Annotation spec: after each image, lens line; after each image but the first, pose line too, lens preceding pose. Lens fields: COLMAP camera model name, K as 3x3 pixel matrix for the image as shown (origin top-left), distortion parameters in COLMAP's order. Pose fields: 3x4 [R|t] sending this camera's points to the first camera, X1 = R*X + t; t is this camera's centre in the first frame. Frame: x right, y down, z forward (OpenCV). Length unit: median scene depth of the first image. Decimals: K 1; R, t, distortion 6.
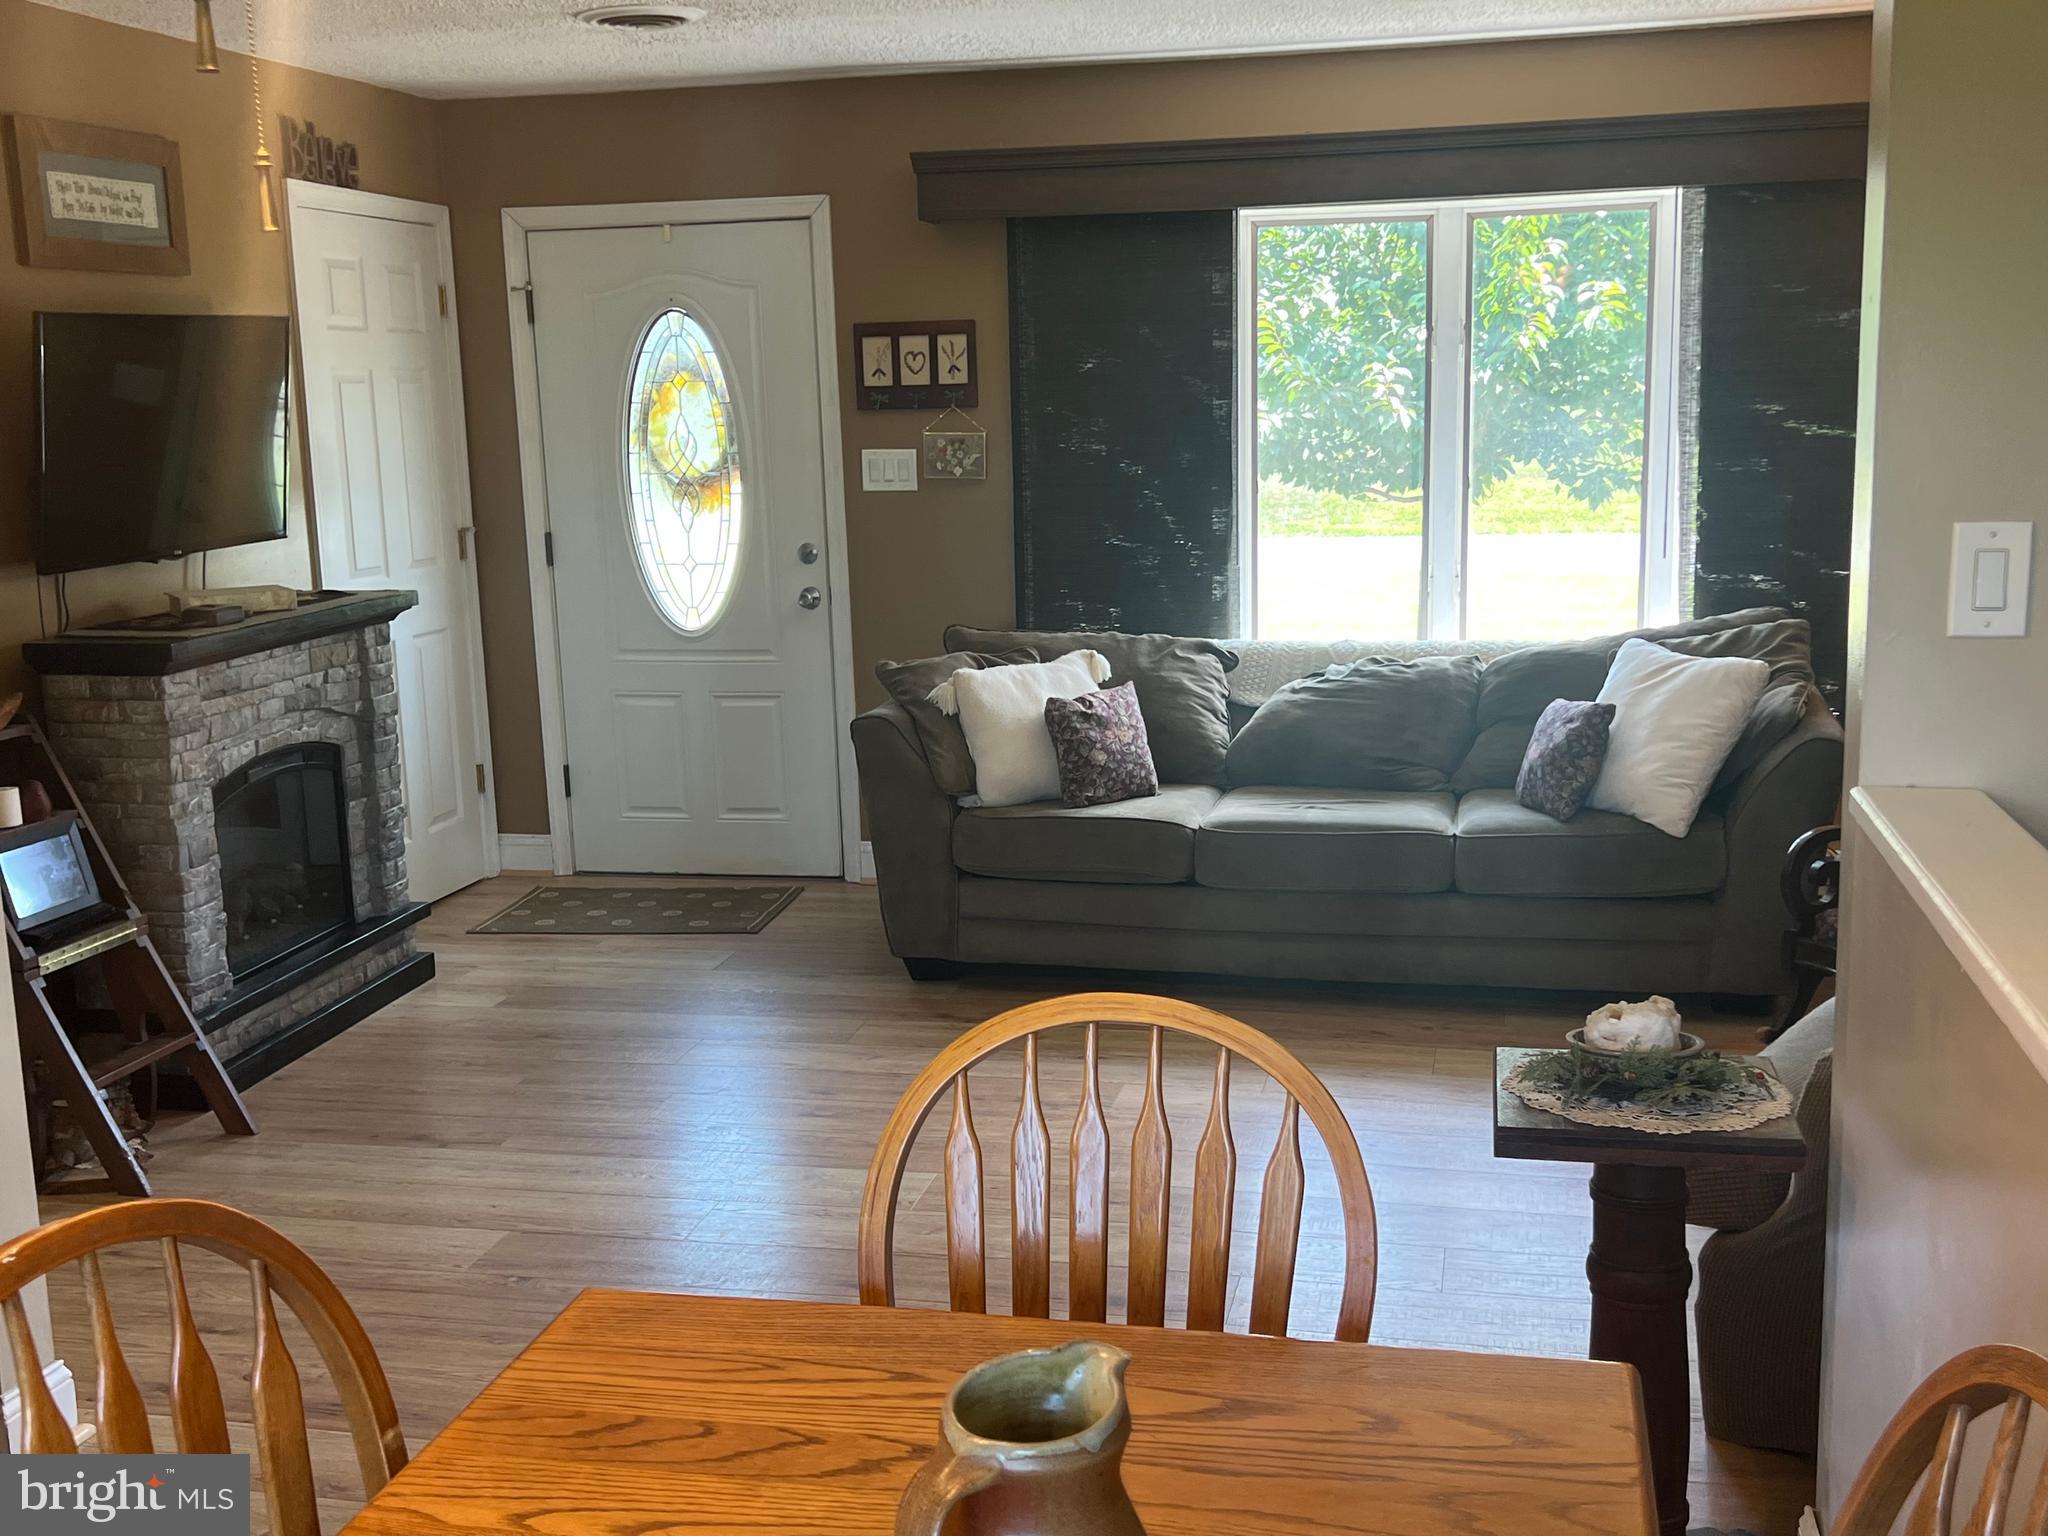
lens RADIAL K [[2112.3, 0, 1024.0], [0, 2112.3, 768.0], [0, 0, 1]] dist [0.157496, -0.339484]
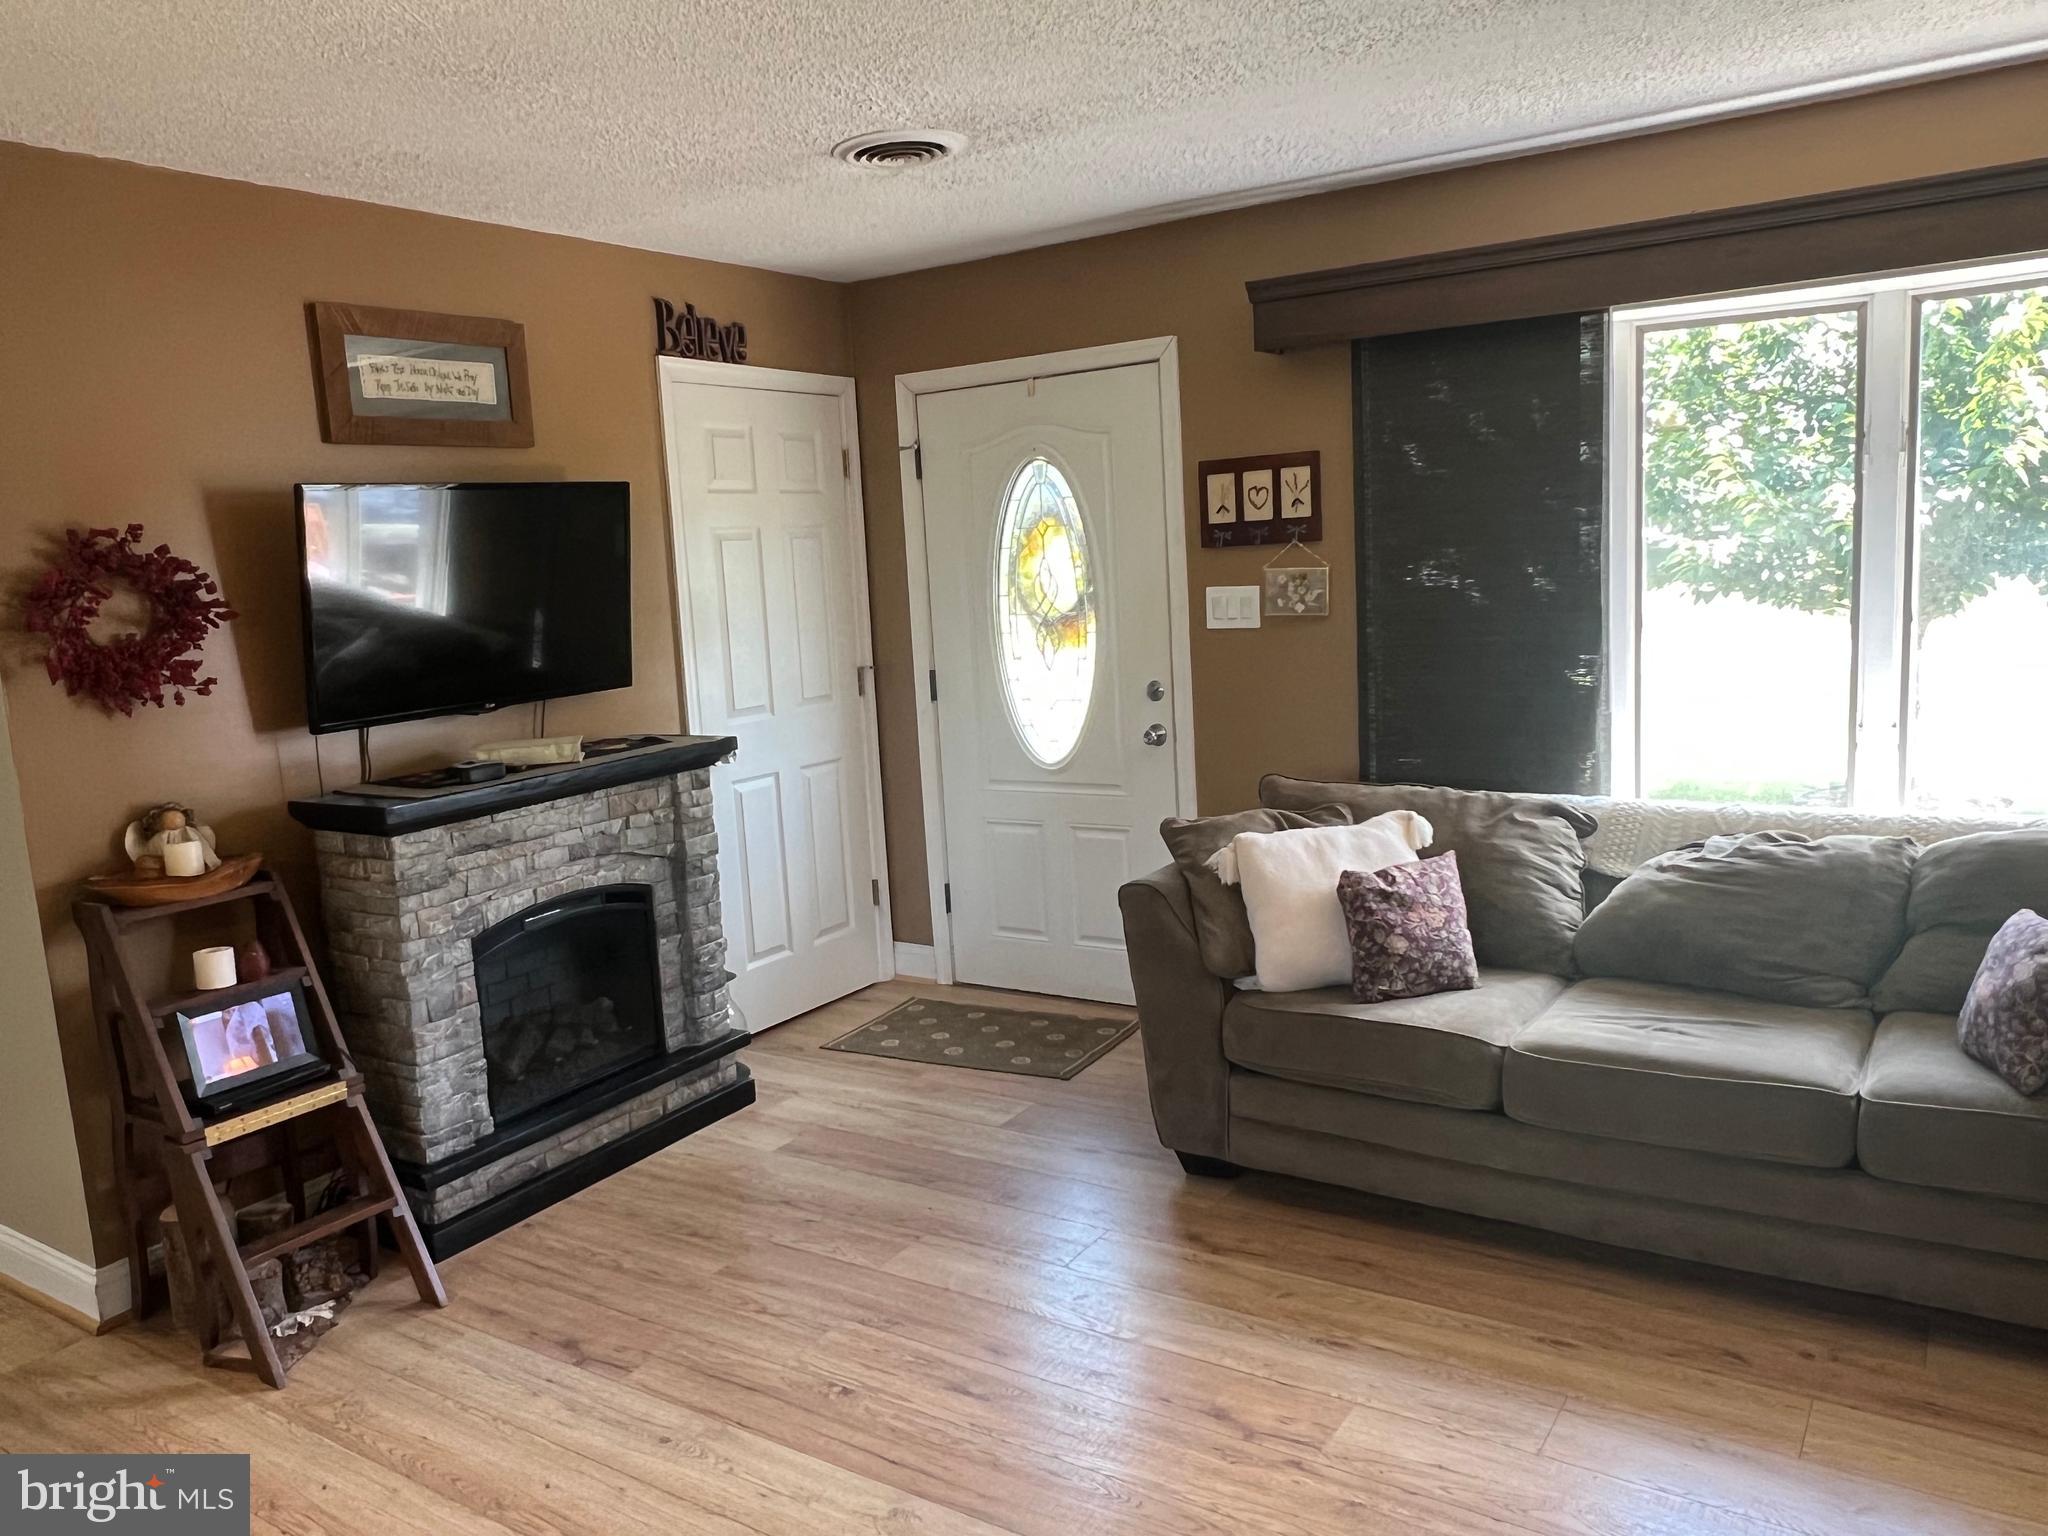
lens RADIAL K [[1497.9, 0, 997.6], [0, 1497.9, 773.4], [0, 0, 1]] dist [0.000609, 0.006513]
pose [[0.932256, 0.025432, -0.360904, 0.097166], [-0.031335, 0.999454, -0.010513, -0.060136], [0.360440, 0.021110, 0.932544, 0.357770]]
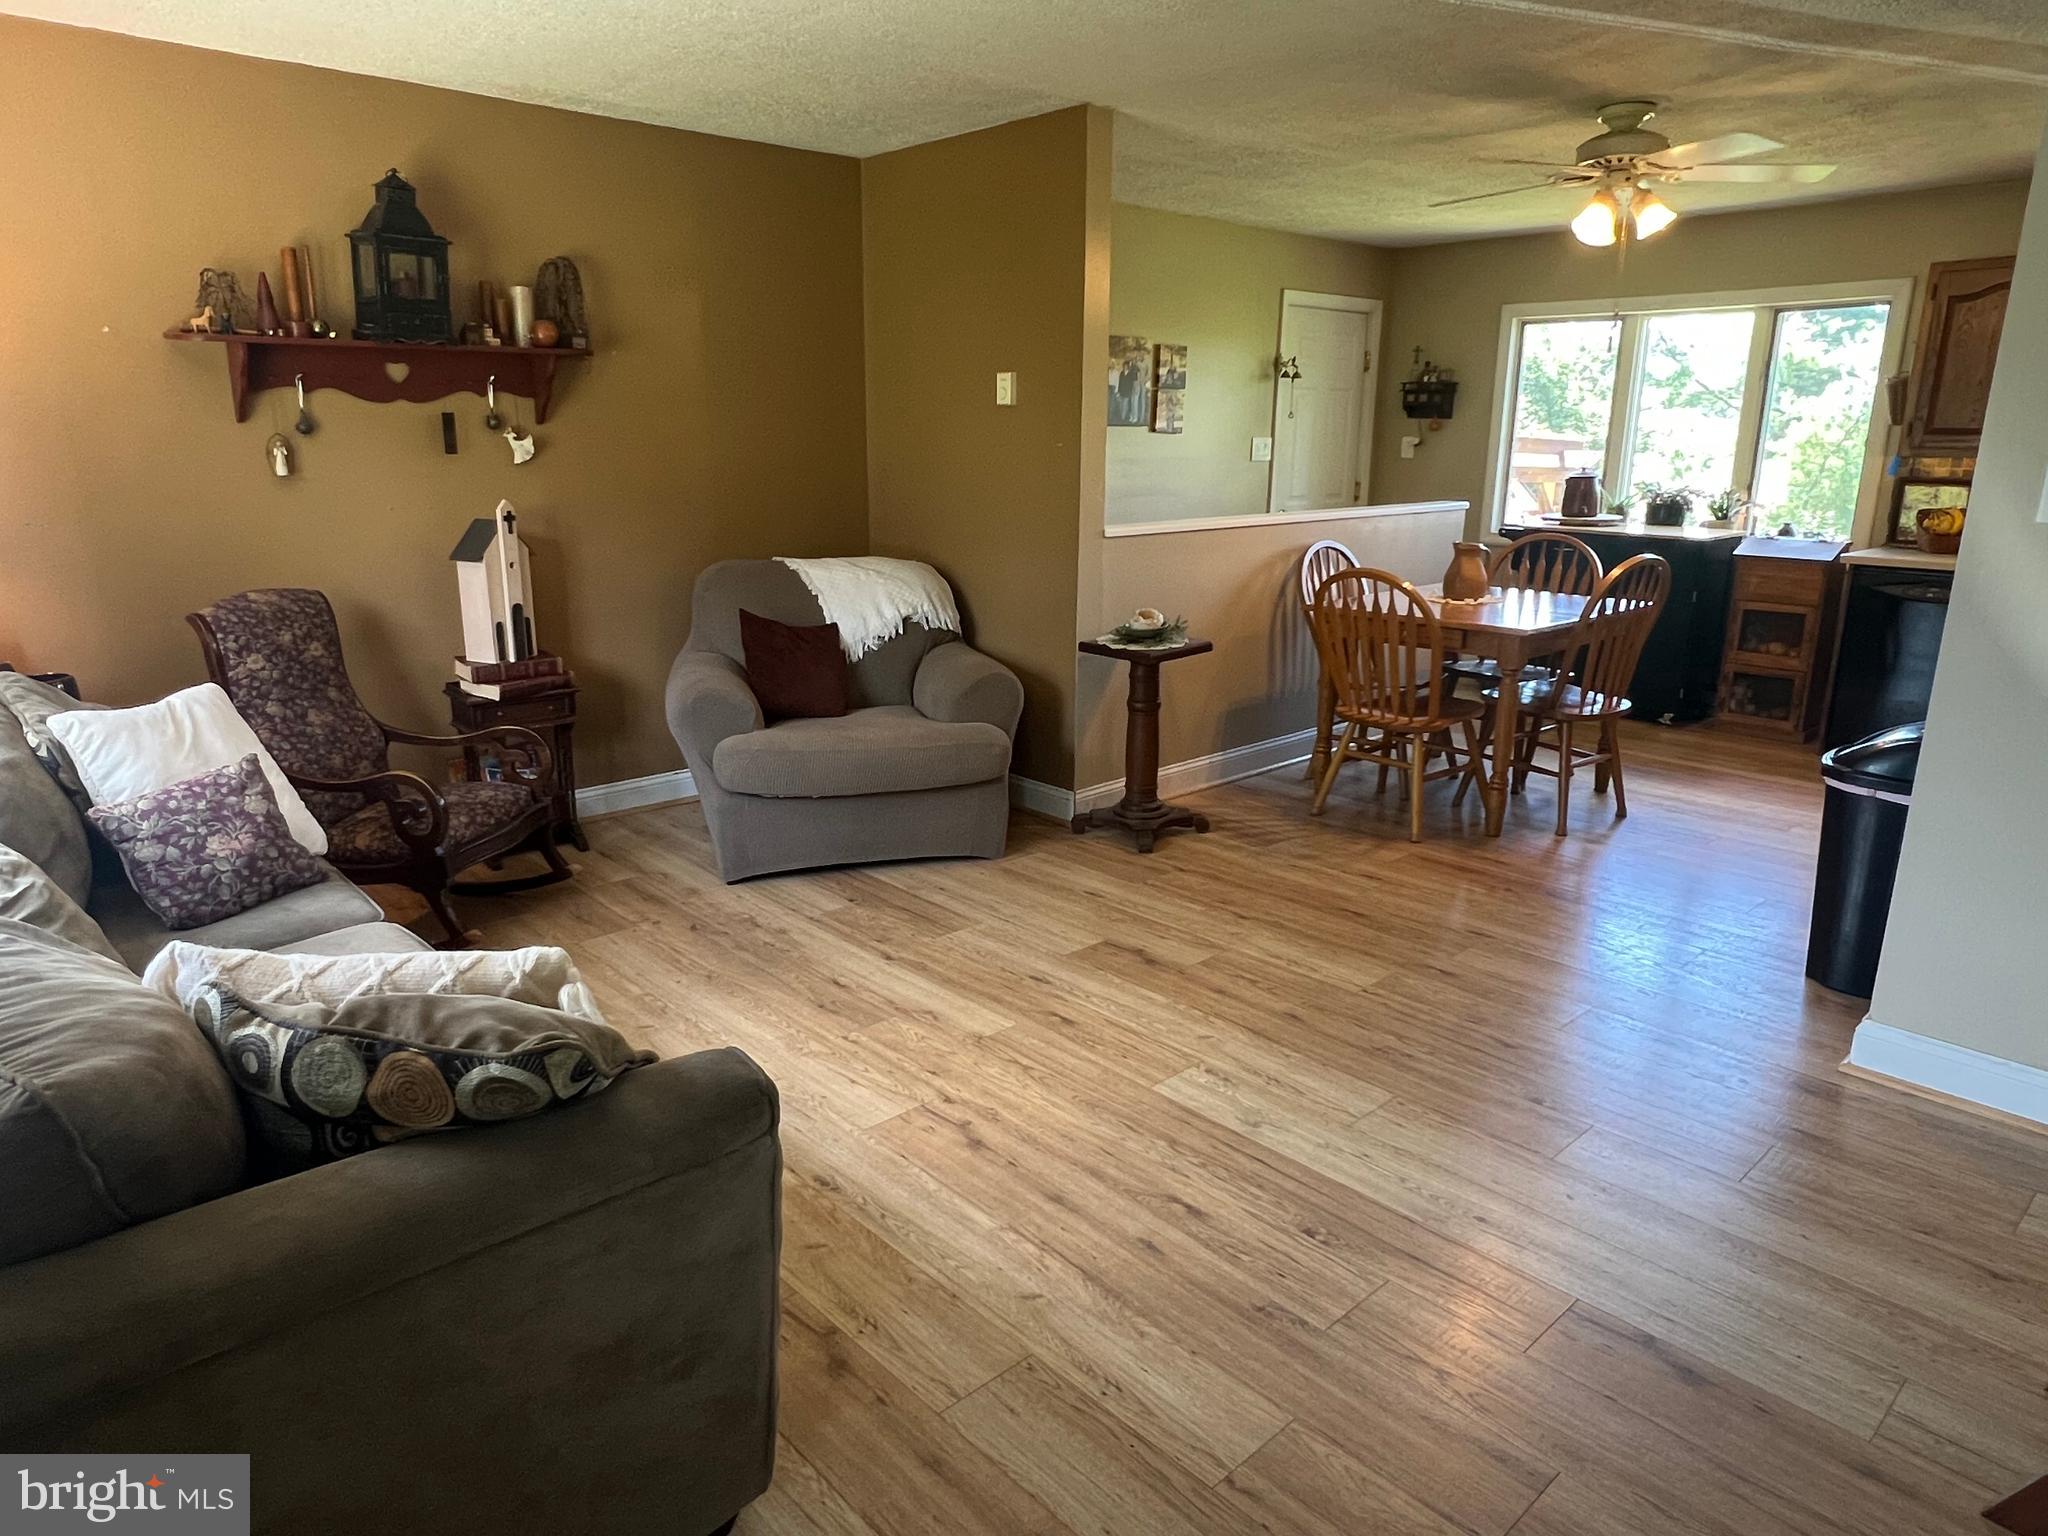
lens RADIAL K [[1270.5, 0, 1014.6], [0, 1270.5, 769.0], [0, 0, 1]] dist [-0.005246, -0.002021]
pose [[-0.824435, -0.119784, 0.553136, -0.243866], [0.120331, 0.917901, 0.378125, -0.163568], [-0.553017, 0.378299, -0.742335, 1.086266]]
